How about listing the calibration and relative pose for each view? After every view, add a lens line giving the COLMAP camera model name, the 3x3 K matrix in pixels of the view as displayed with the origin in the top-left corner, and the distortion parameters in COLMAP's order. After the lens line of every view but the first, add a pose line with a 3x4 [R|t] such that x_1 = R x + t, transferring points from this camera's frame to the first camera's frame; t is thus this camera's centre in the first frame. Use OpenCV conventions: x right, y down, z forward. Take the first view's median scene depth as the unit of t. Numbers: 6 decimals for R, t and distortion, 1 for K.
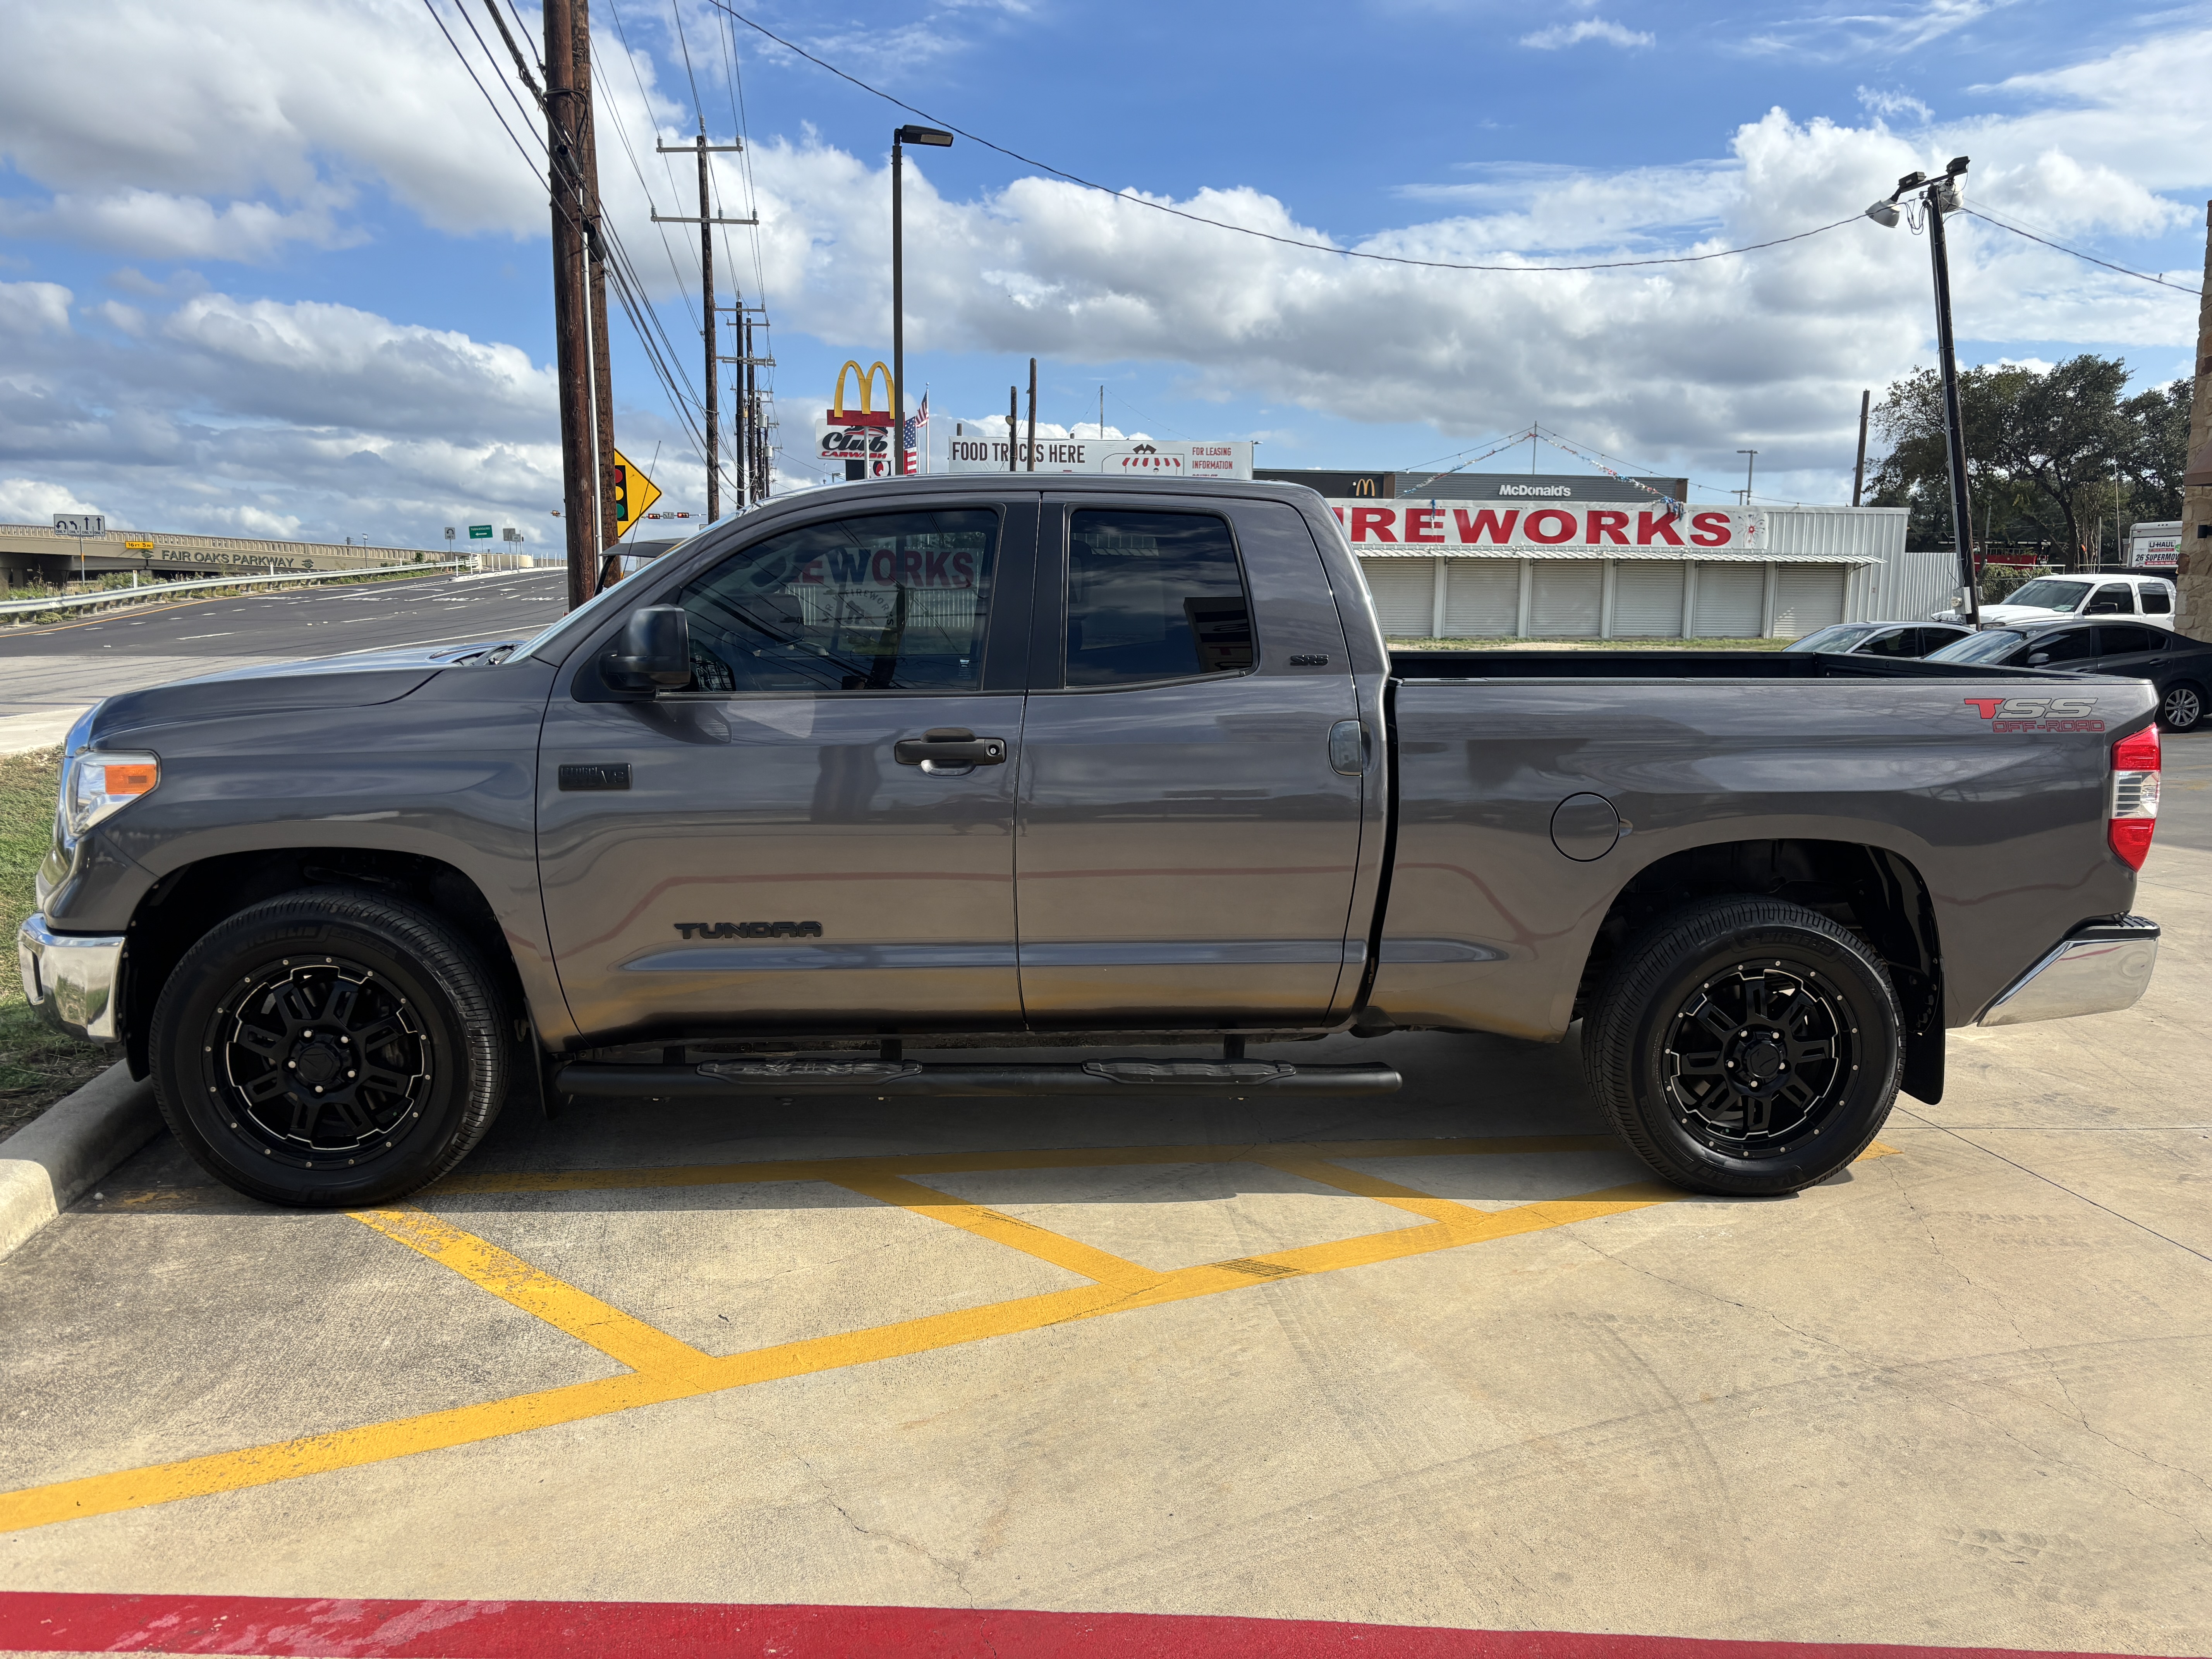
lens RADIAL K [[1671.7, 0, 1099.9], [0, 1671.7, 827.1], [0, 0, 1]] dist [0.018802, -0.001599]
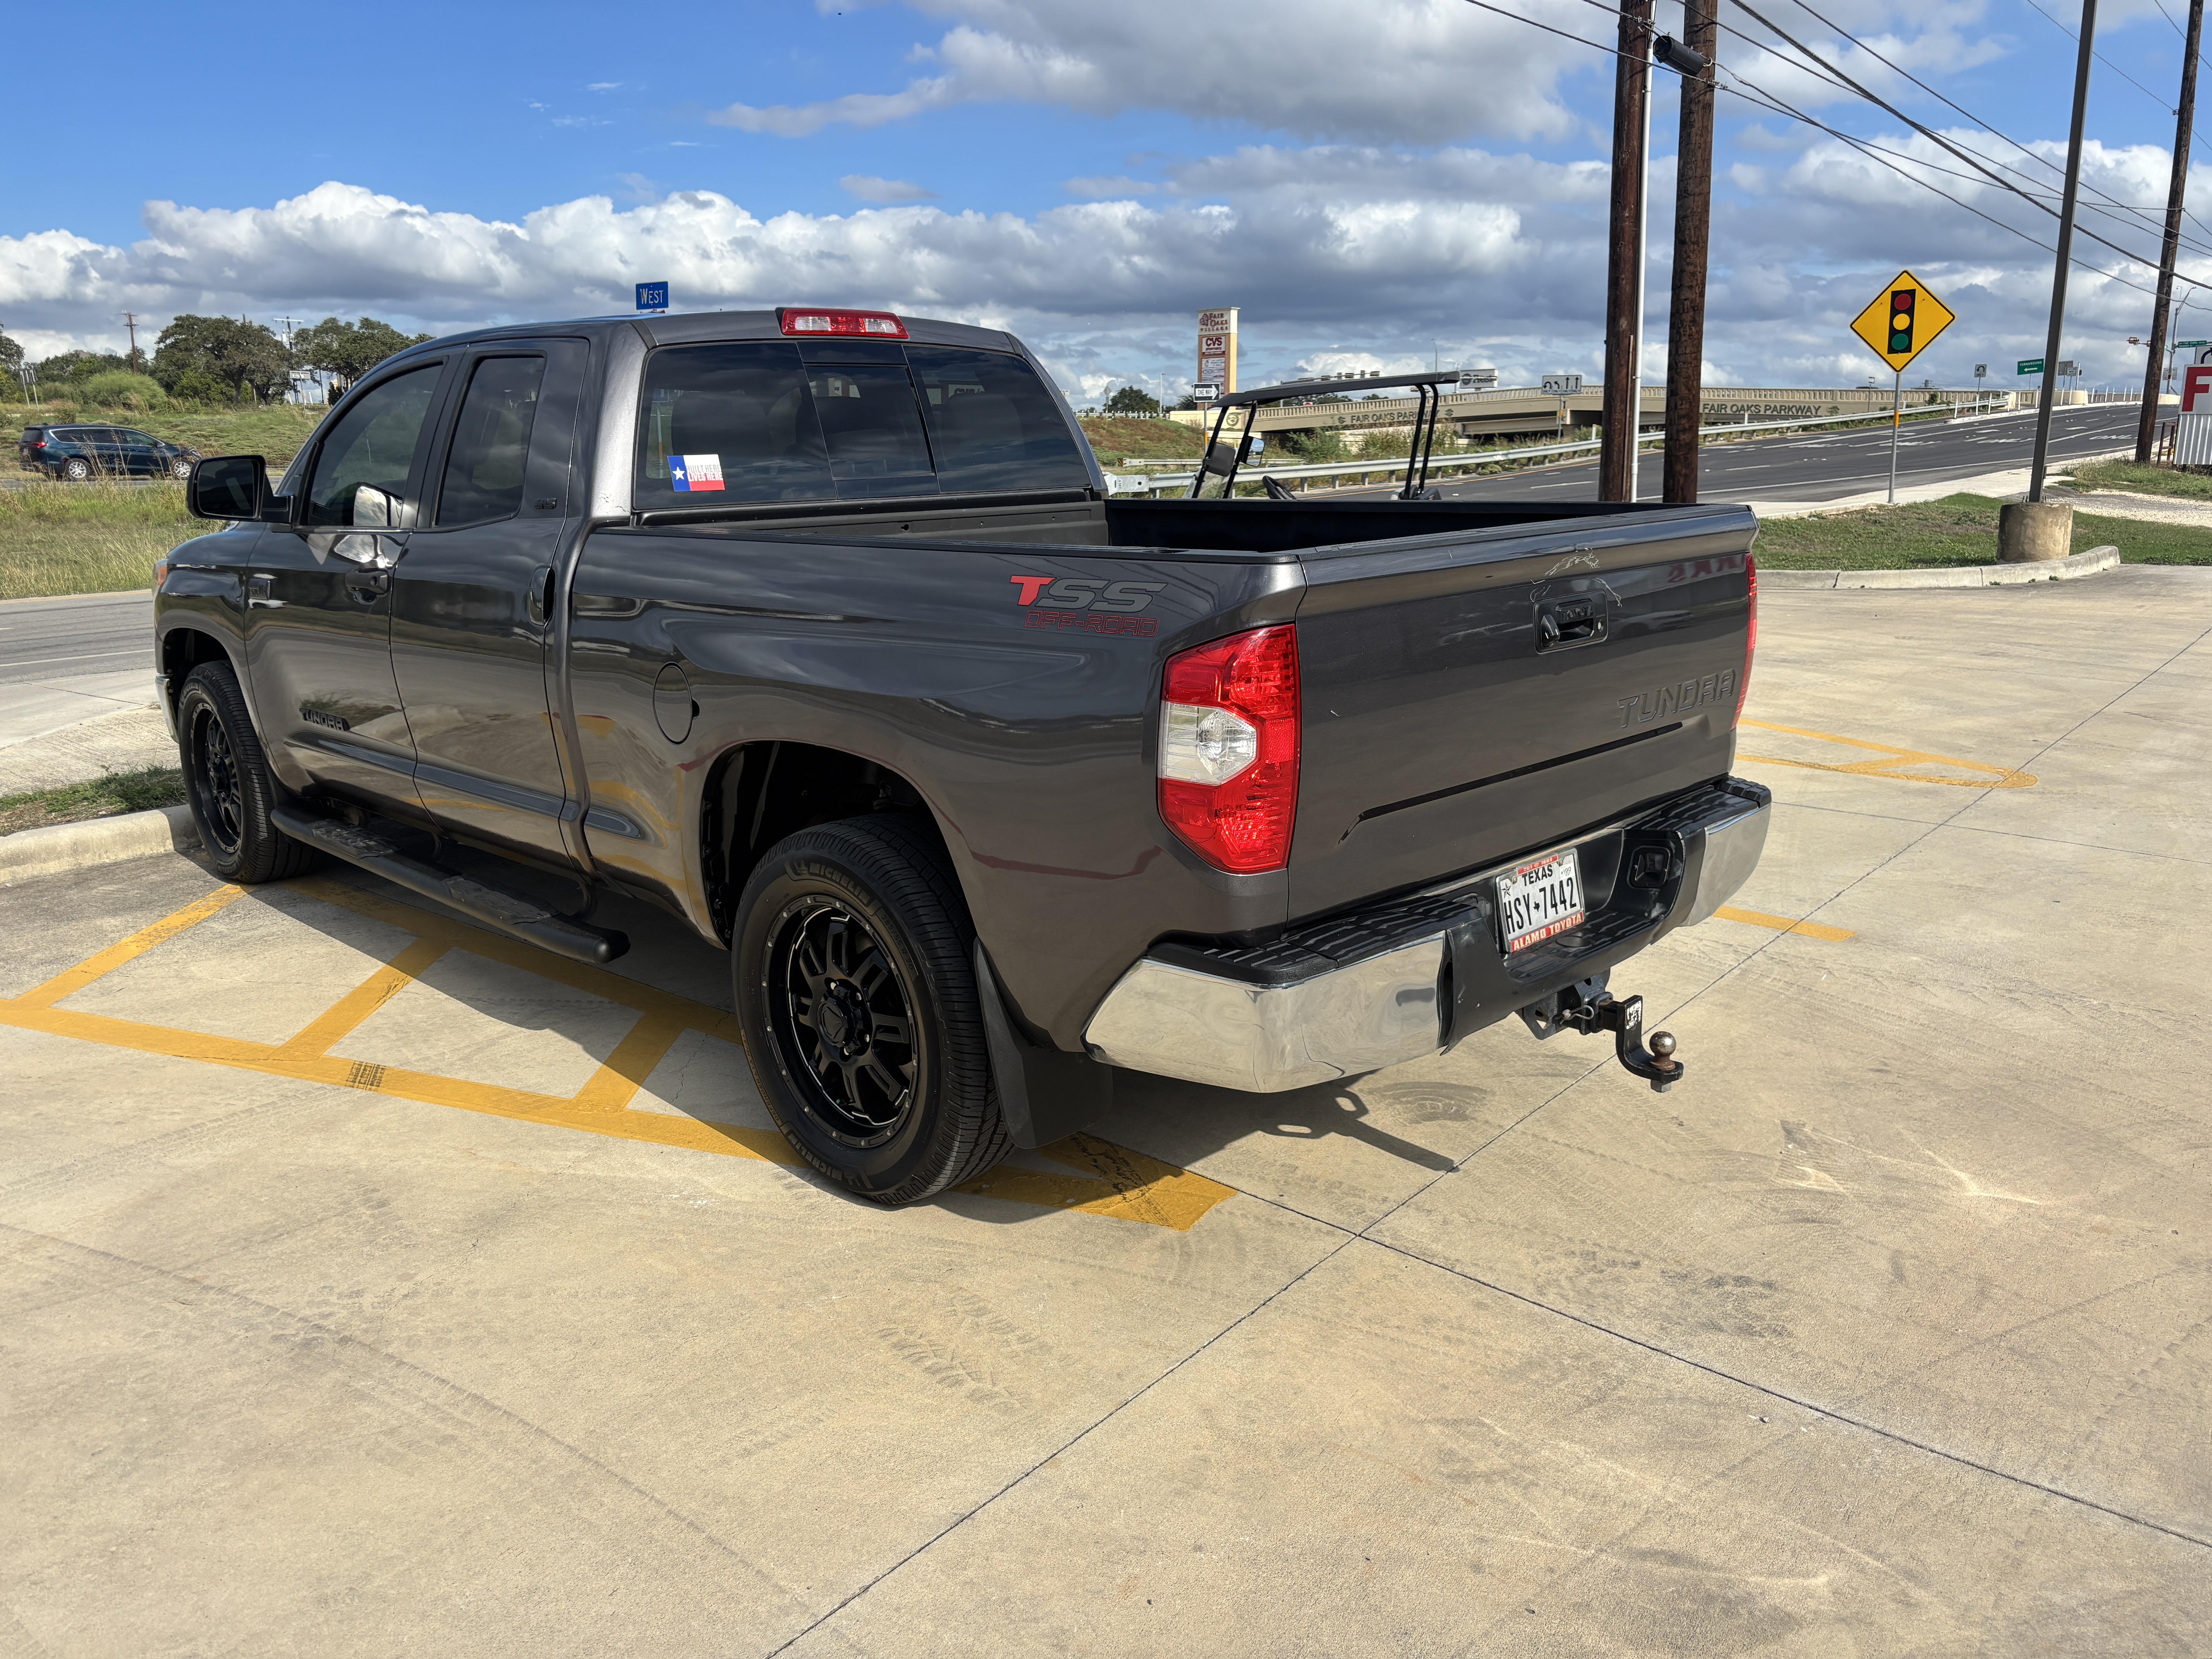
lens RADIAL K [[1671.7, 0, 1104.2], [0, 1671.7, 816.4], [0, 0, 1]] dist [0.018802, -0.001599]
pose [[0.649109, 0.146483, -0.746458, 1.086188], [-0.084543, 0.989097, 0.120581, -0.065838], [0.755983, -0.015162, 0.654416, 0.599558]]
